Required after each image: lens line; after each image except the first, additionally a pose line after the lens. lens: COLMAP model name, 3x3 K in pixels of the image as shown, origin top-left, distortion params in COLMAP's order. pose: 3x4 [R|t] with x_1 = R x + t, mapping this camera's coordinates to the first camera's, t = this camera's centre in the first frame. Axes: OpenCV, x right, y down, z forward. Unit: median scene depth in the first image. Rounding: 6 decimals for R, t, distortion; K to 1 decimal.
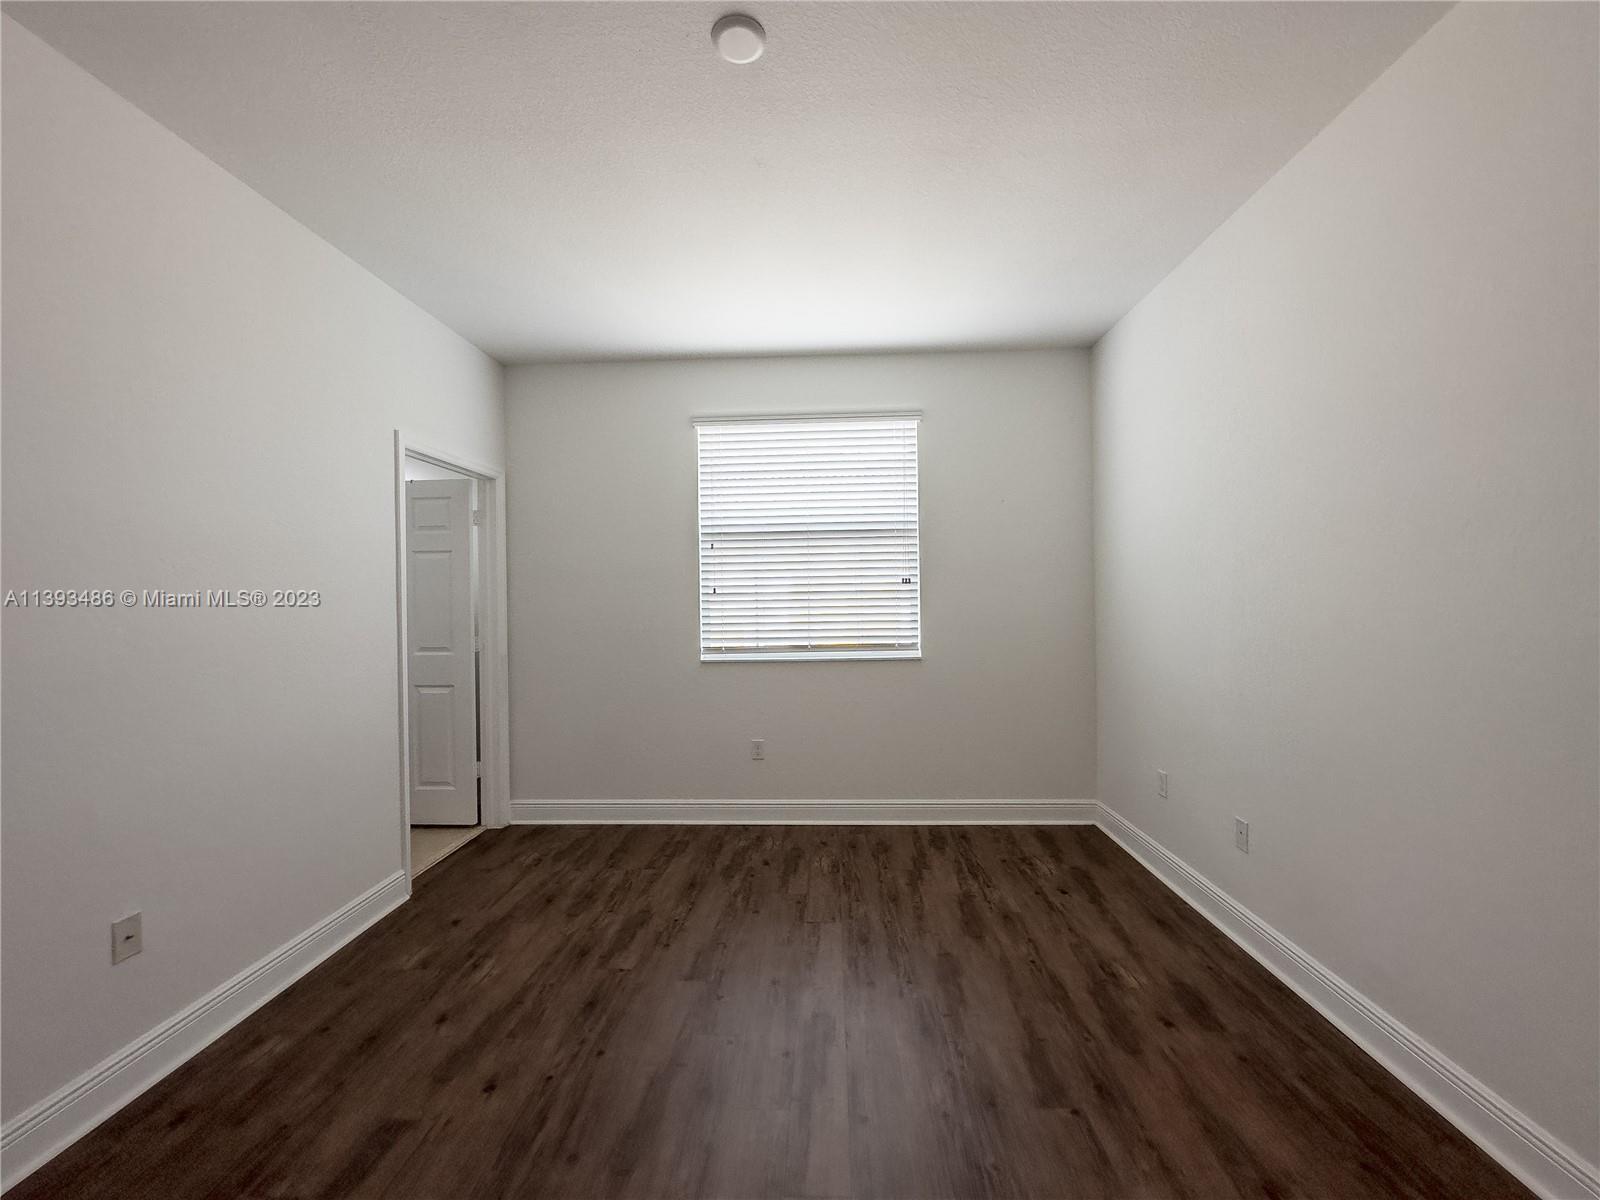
lens RADIAL K [[641.5, 0, 795.3], [0, 641.5, 599.4], [0, 0, 1]] dist [-0.003799, 0.001174]
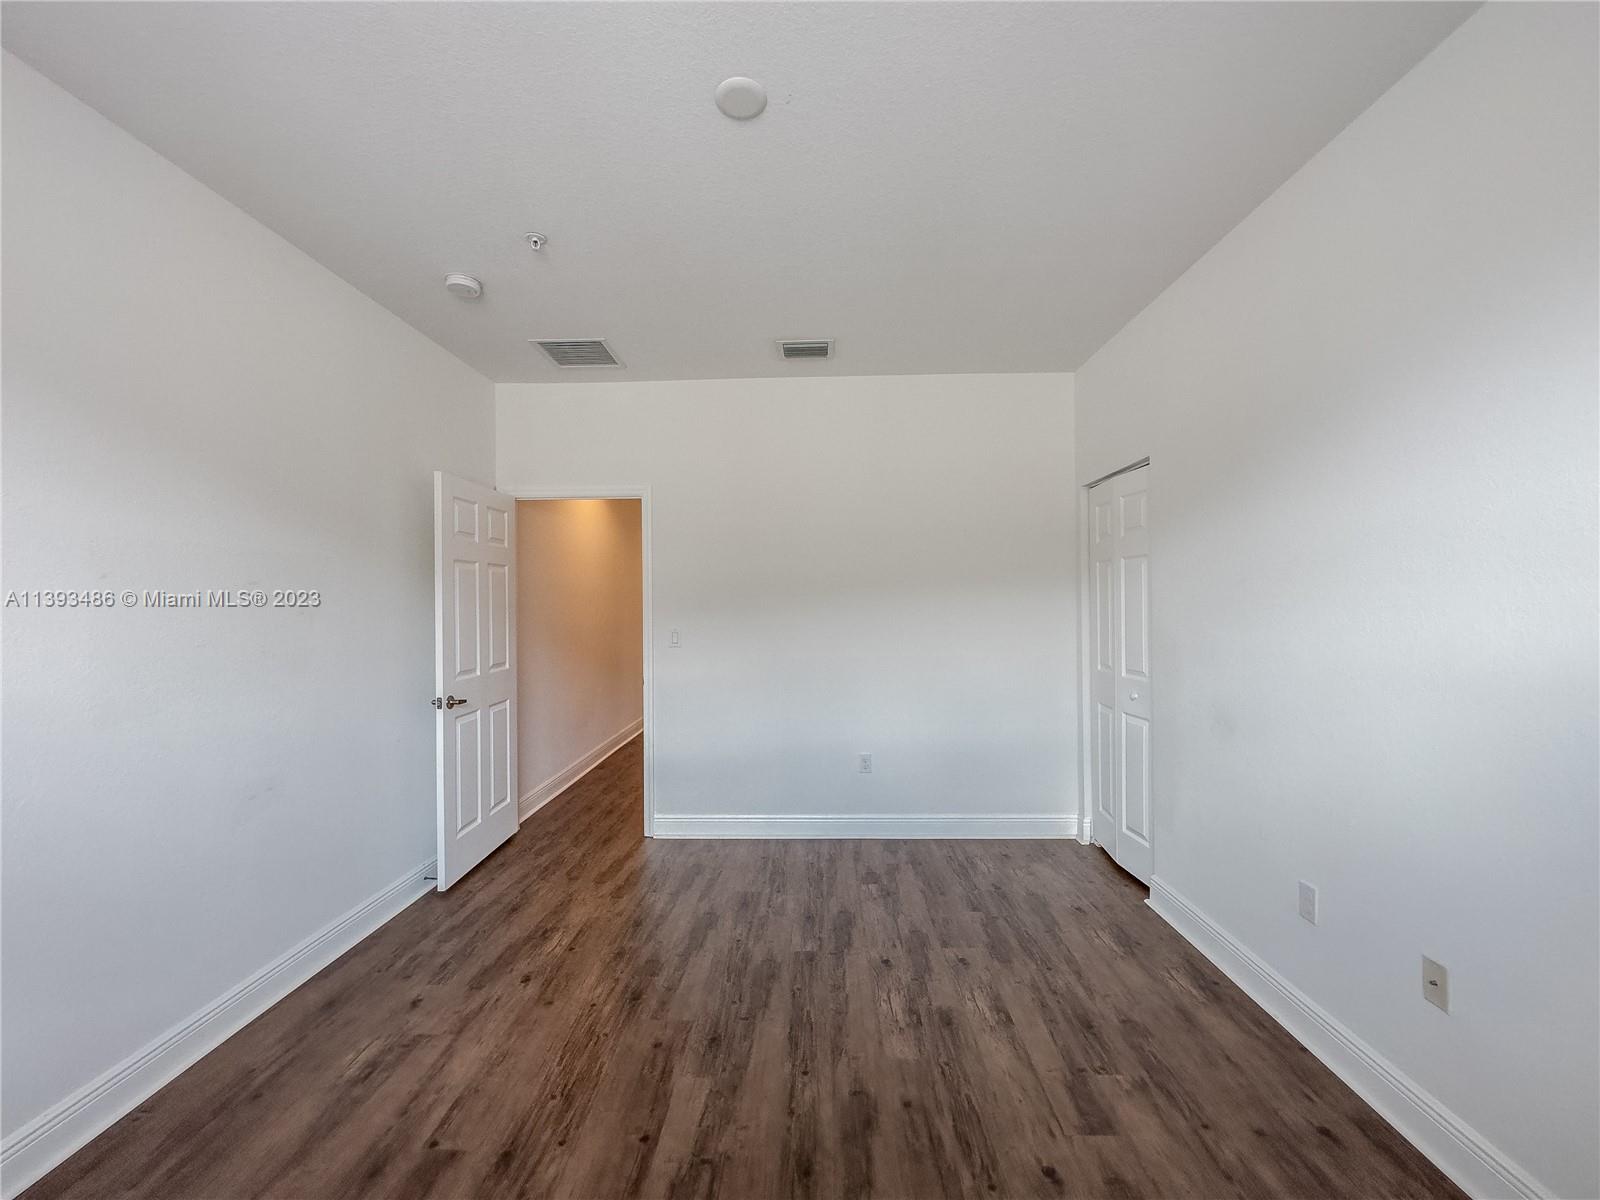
lens RADIAL K [[641.5, 0, 806.2], [0, 641.5, 598.3], [0, 0, 1]] dist [-0.003799, 0.001174]
pose [[-0.999382, 0.023659, -0.025984, -0.073397], [0.023862, 0.999687, -0.007503, -0.019435], [0.025798, -0.008119, -0.999634, 1.026948]]
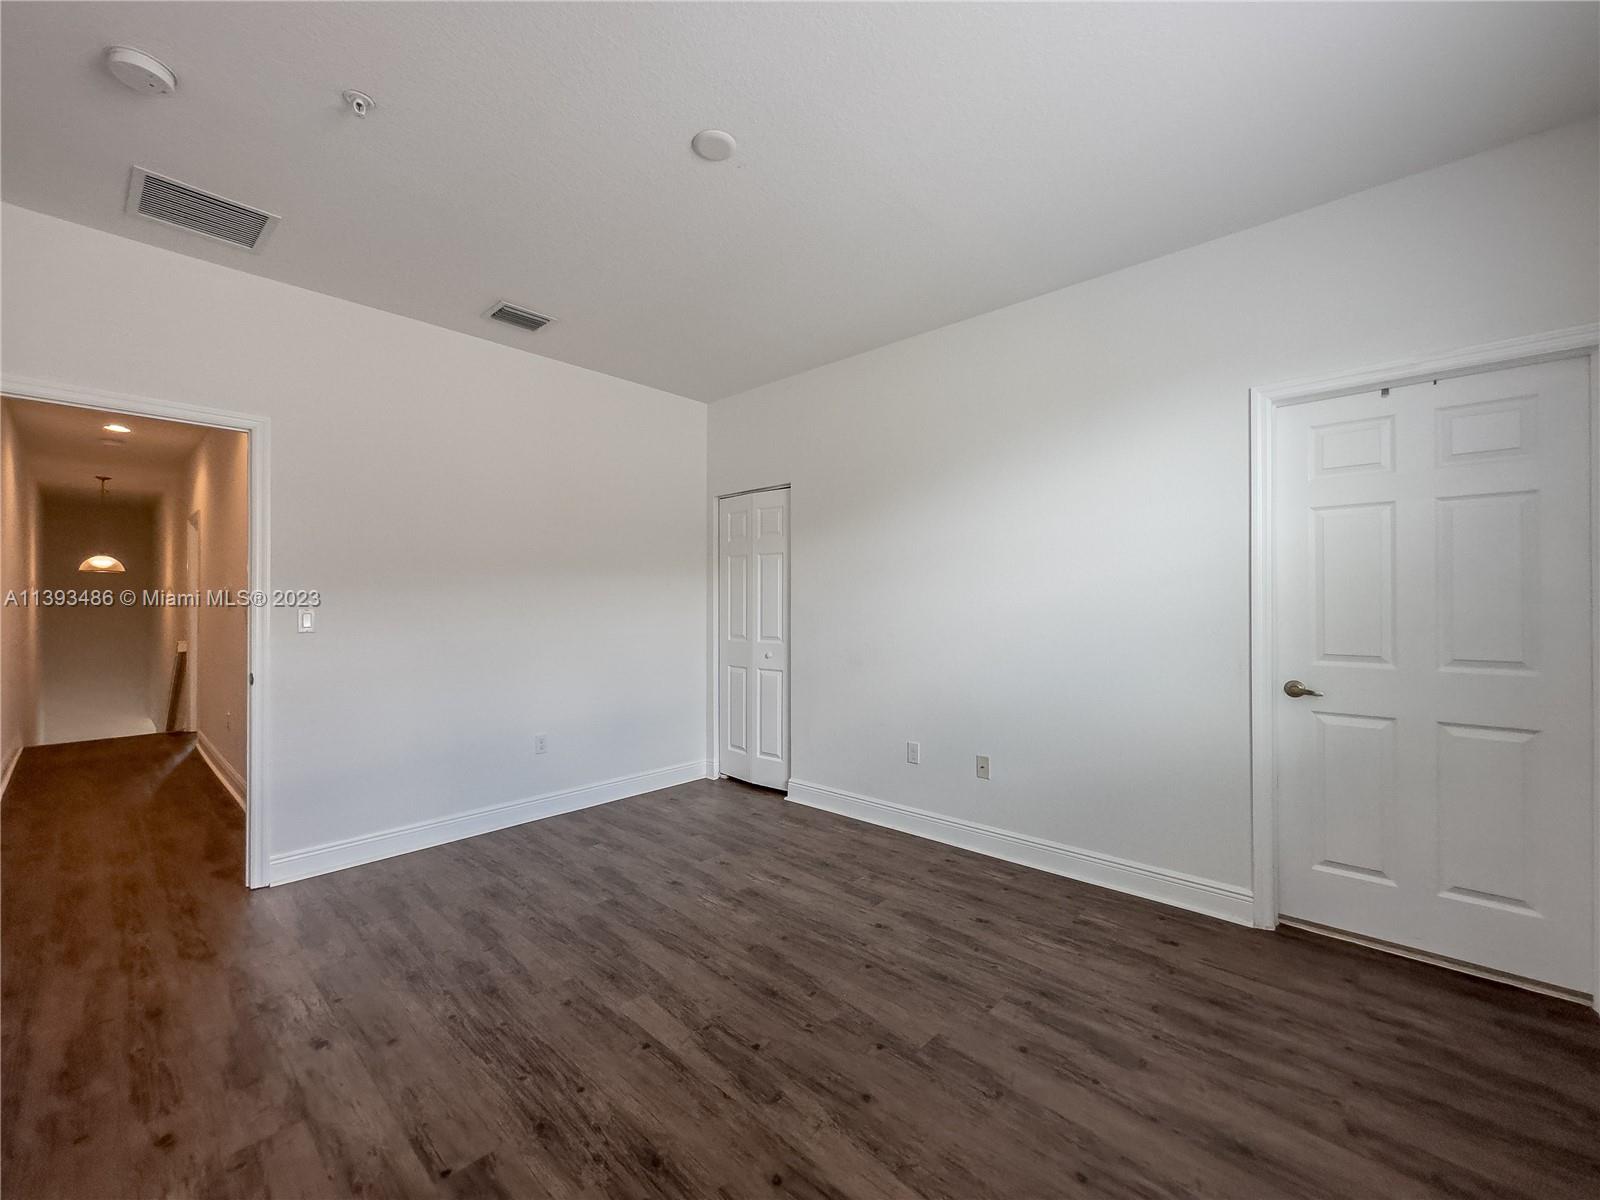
lens RADIAL K [[641.5, 0, 802.7], [0, 641.5, 608.4], [0, 0, 1]] dist [-0.003799, 0.001174]
pose [[-0.640498, 0.020884, -0.767676, 0.392287], [0.012184, 0.999781, 0.017033, 0.013787], [0.767863, 0.001556, -0.640612, 0.973193]]
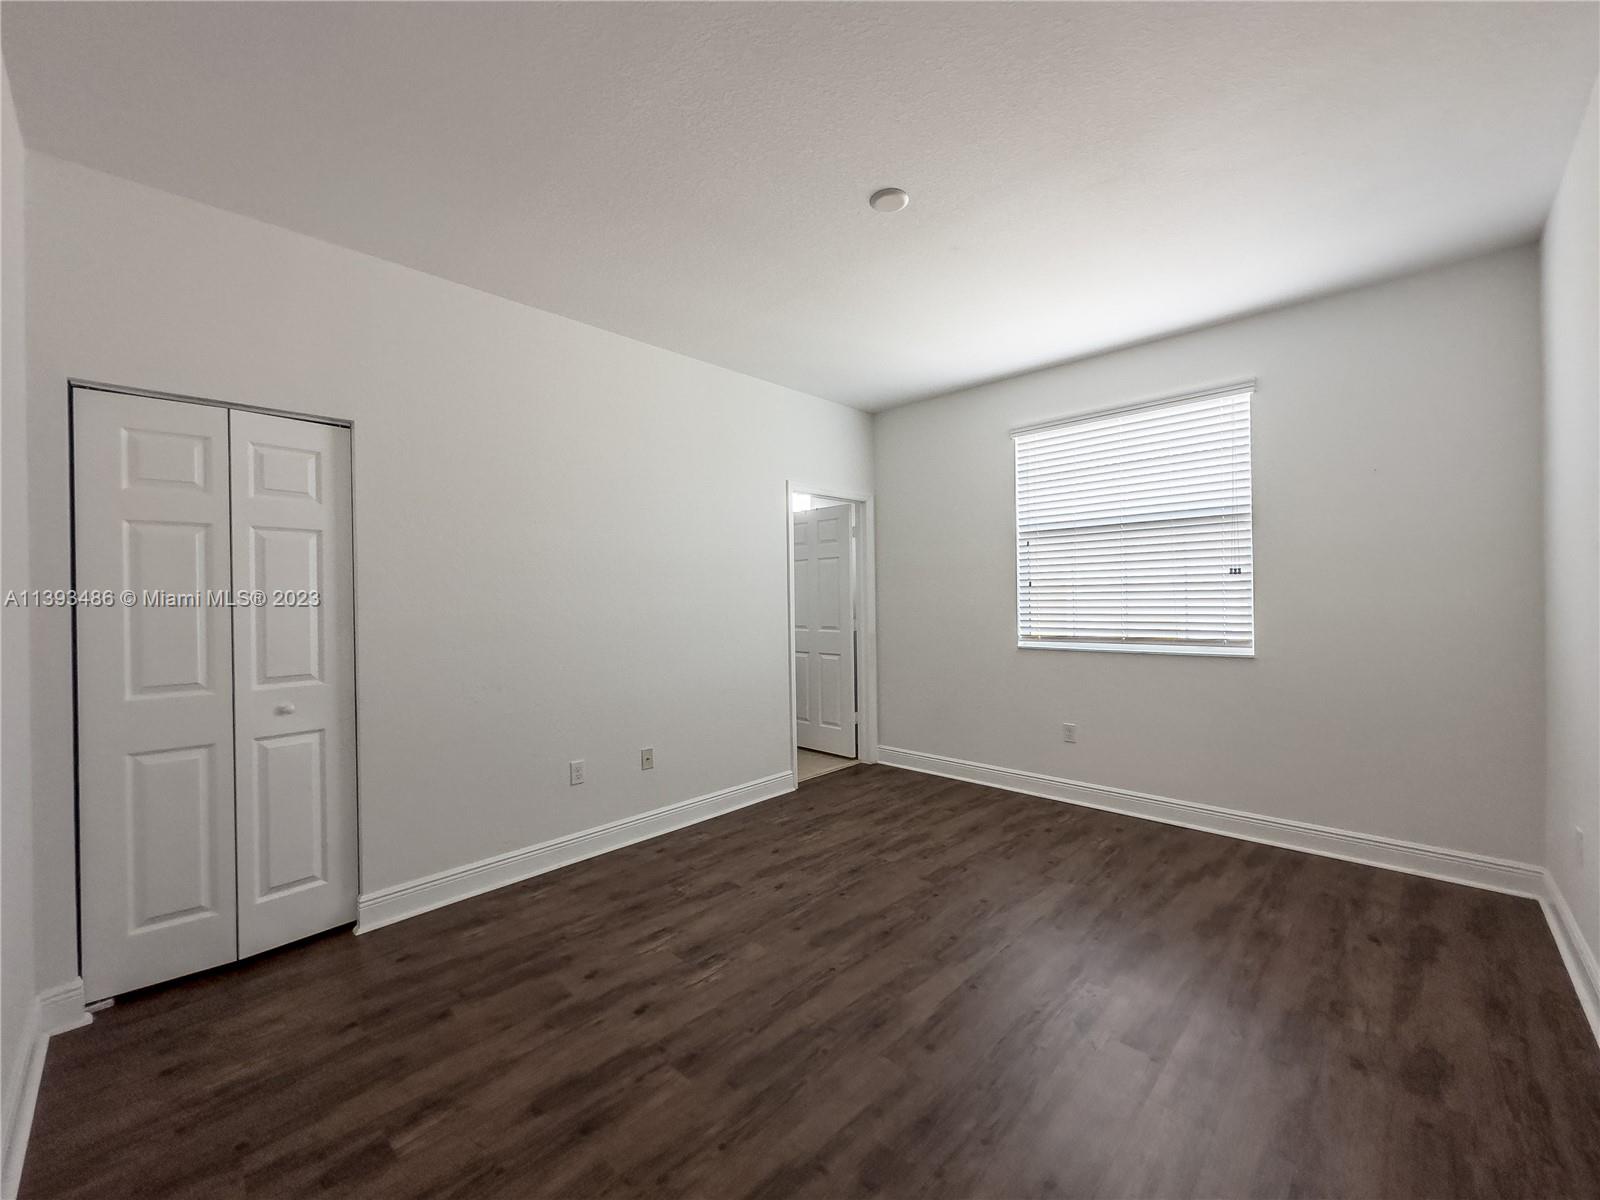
lens RADIAL K [[641.5, 0, 788.6], [0, 641.5, 596.3], [0, 0, 1]] dist [-0.003799, 0.001174]
pose [[0.743361, 0.002567, -0.668885, 0.356459], [0.003630, 0.999962, 0.007872, -0.002974], [0.668880, -0.008280, 0.743324, -0.117091]]
